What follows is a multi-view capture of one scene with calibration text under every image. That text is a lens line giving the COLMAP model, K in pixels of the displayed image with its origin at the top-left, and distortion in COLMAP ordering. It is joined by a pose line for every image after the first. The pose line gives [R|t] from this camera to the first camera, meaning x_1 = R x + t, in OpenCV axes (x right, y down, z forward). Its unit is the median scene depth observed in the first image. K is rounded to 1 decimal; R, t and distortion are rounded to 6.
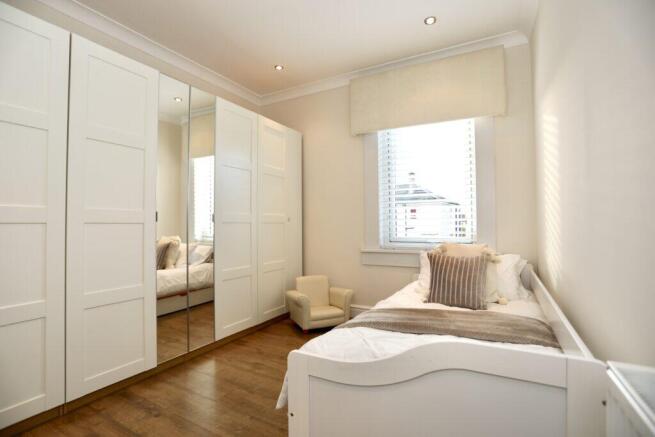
lens RADIAL K [[316.7, 0, 323.2], [0, 316.7, 217.2], [0, 0, 1]] dist [-0.081240, 0.032762]
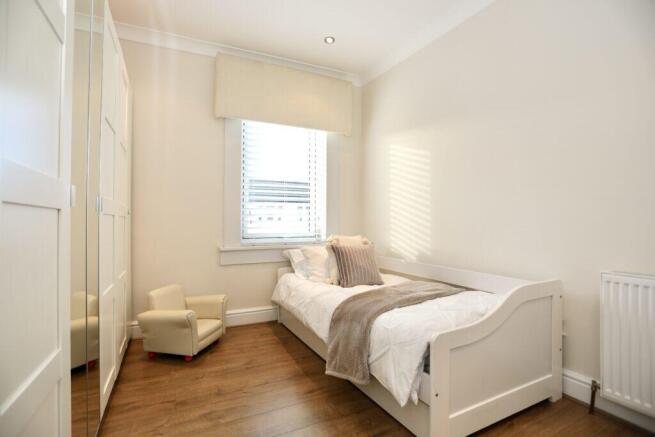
lens RADIAL K [[316.7, 0, 323.2], [0, 316.7, 217.2], [0, 0, 1]] dist [-0.081240, 0.032762]
pose [[0.560444, 0.013205, 0.828087, -0.482582], [-0.015777, 0.999862, -0.005267, 0.016829], [-0.828042, -0.010113, 0.560575, 0.296357]]
